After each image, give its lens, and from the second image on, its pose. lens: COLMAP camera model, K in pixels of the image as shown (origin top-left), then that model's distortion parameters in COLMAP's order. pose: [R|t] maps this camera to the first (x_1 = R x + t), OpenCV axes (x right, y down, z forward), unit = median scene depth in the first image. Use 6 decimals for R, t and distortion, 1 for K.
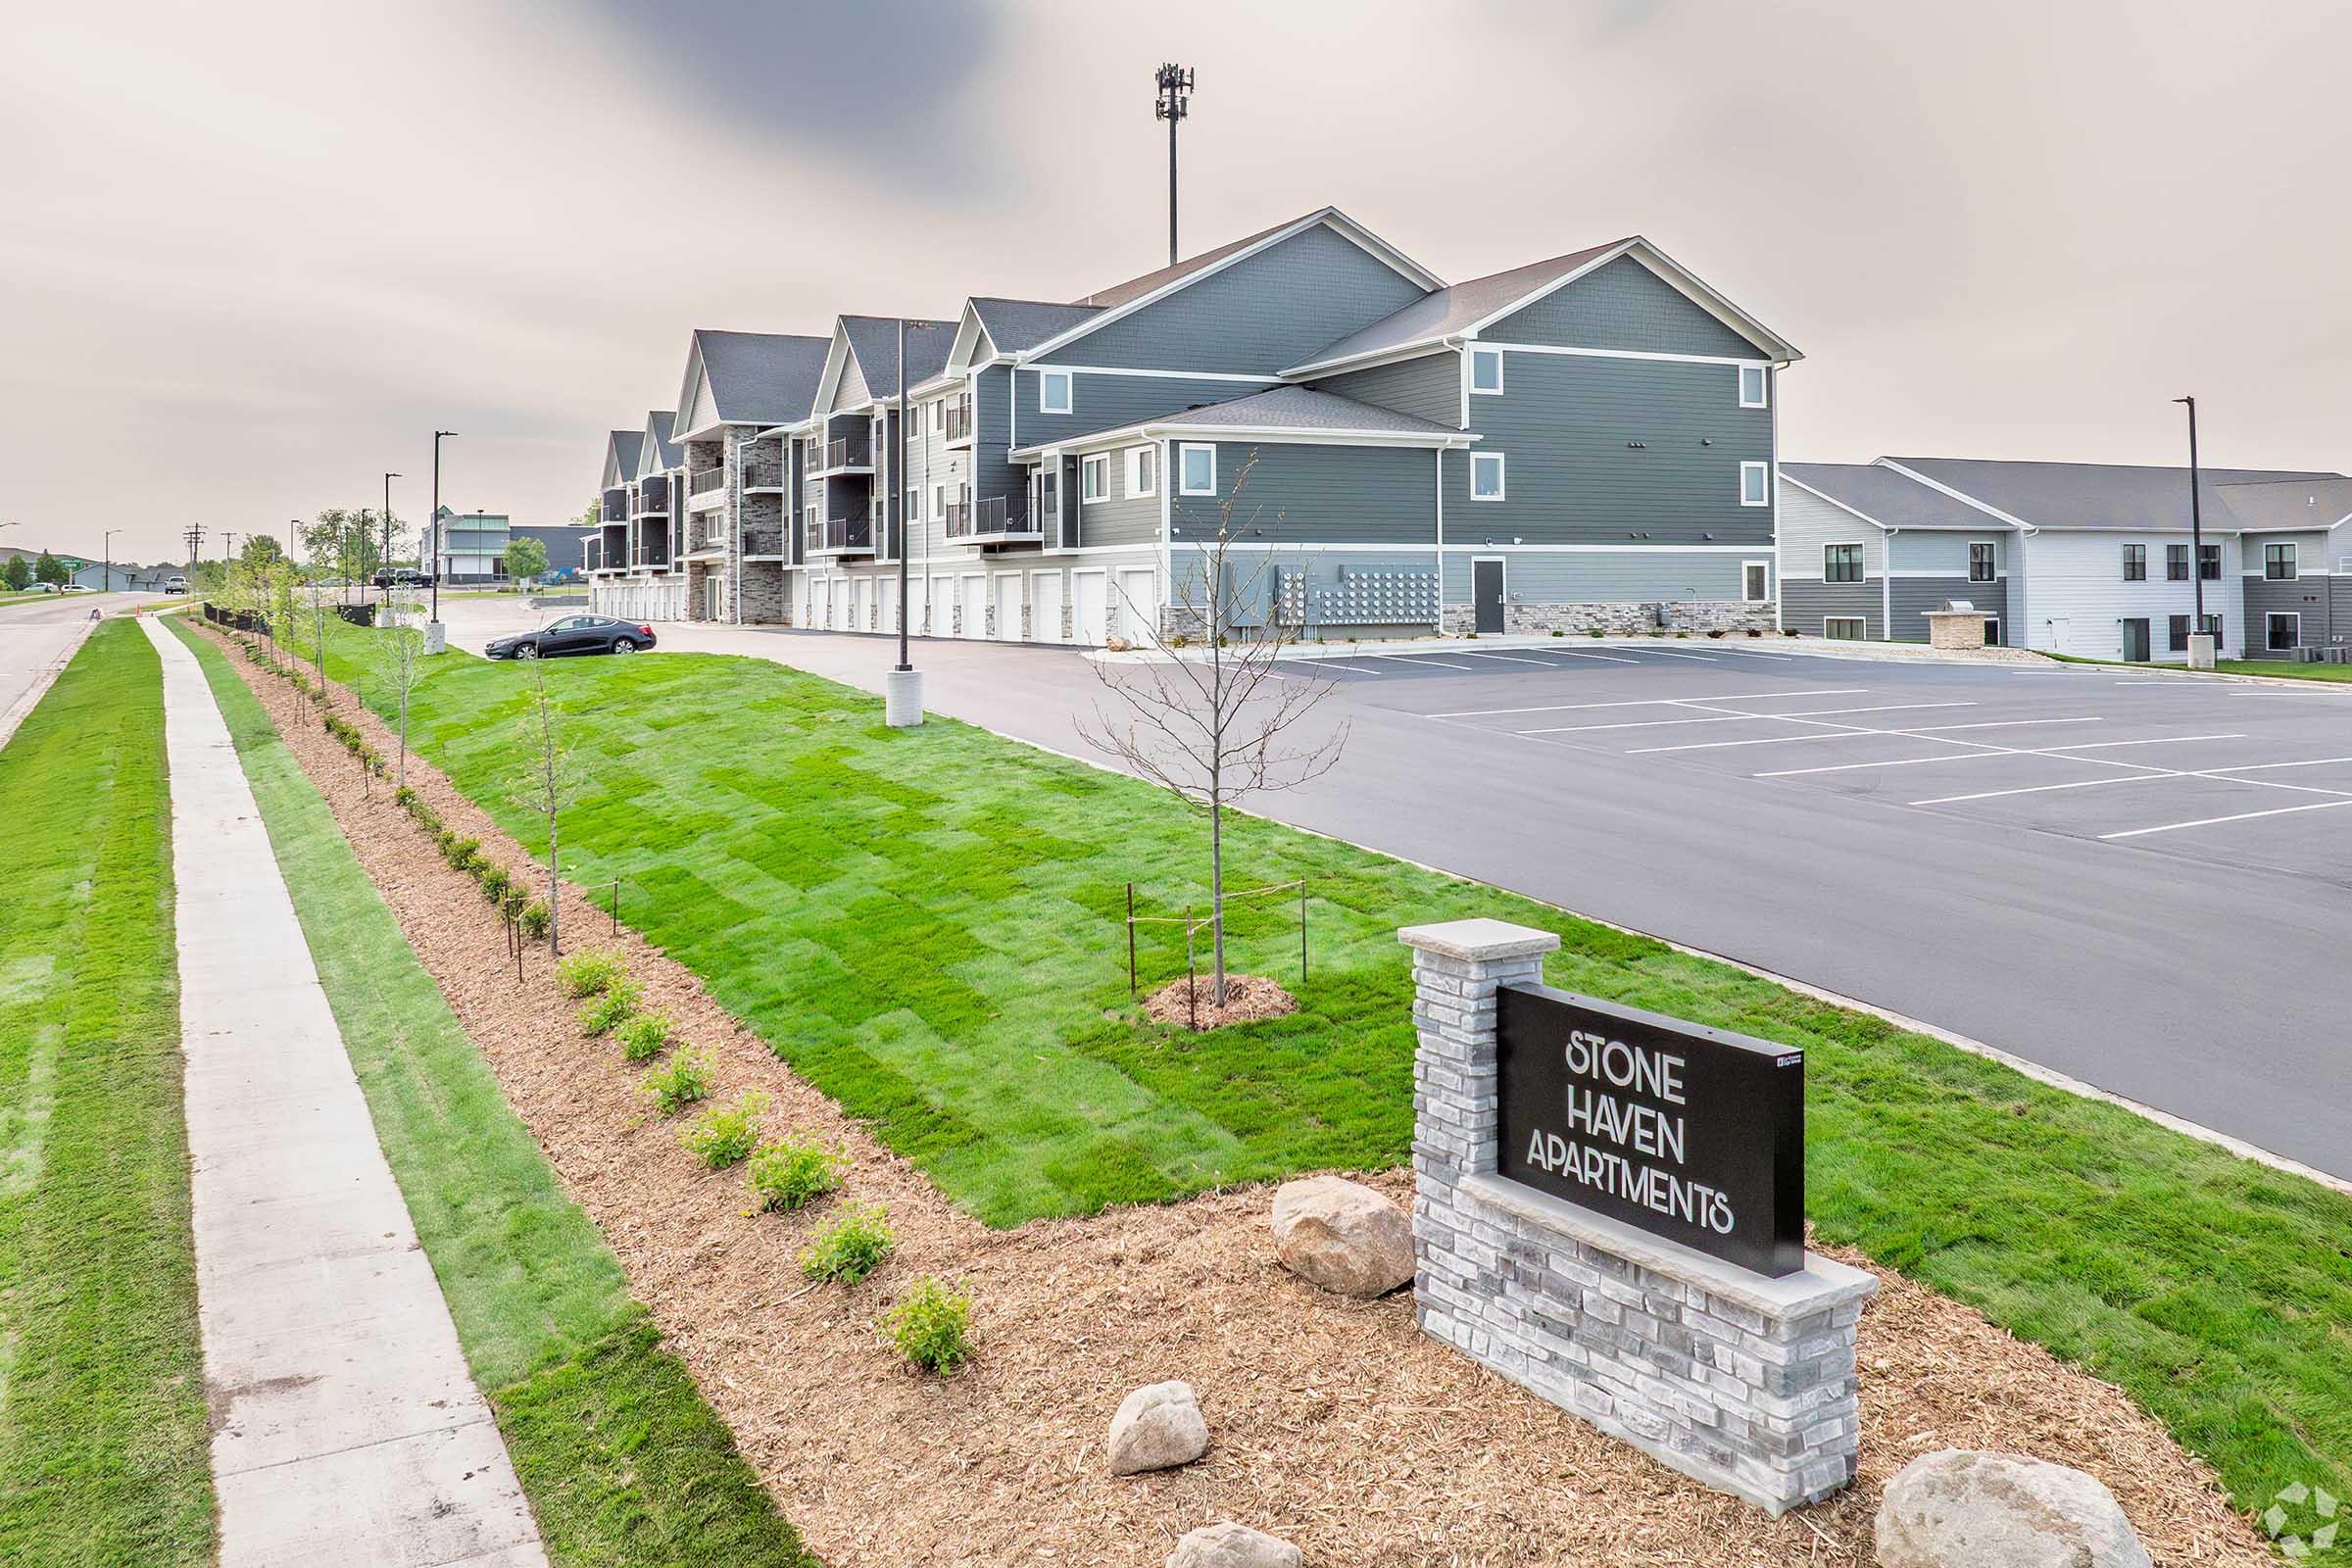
lens RADIAL K [[1743.7, 0, 1176.0], [0, 1743.7, 784.0], [0, 0, 1]] dist [-0.009869, -0.003216]
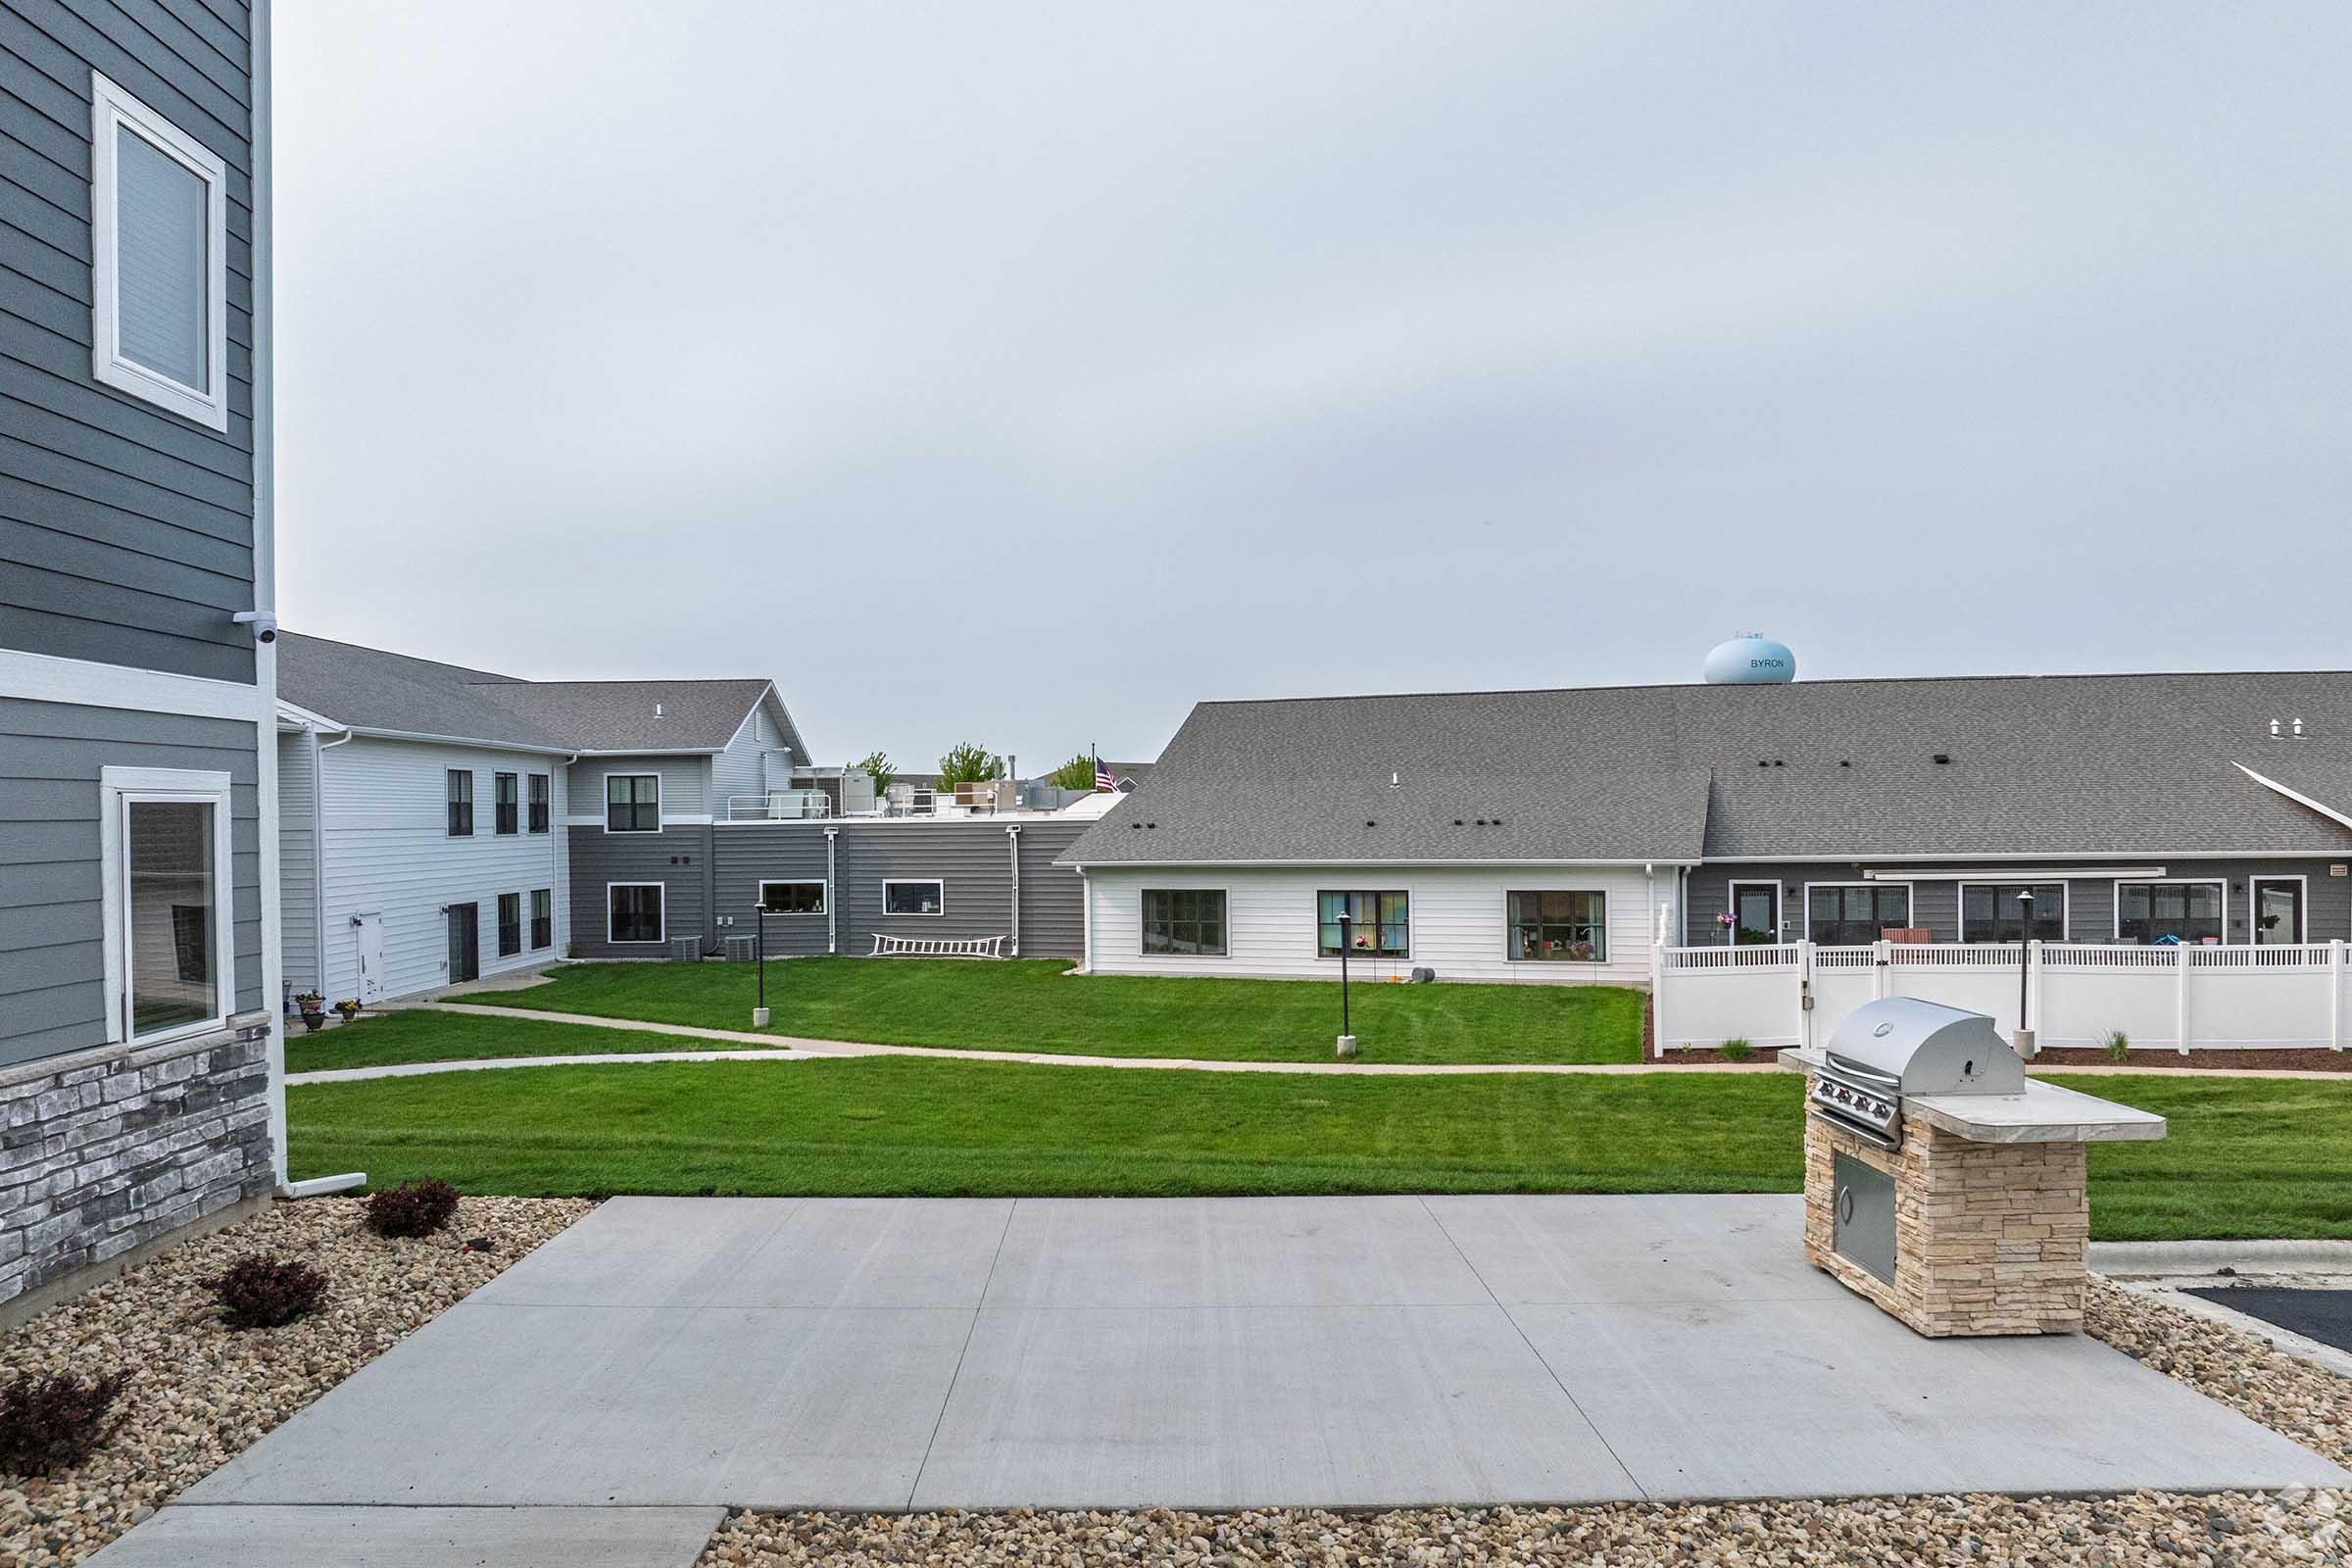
lens RADIAL K [[1743.7, 0, 1176.0], [0, 1743.7, 784.0], [0, 0, 1]] dist [-0.009869, -0.003216]
pose [[0.434341, 0.015056, 0.900622, 0.149852], [0.111482, 0.991274, -0.070336, -0.068407], [-0.893823, 0.130953, 0.428873, 0.550916]]
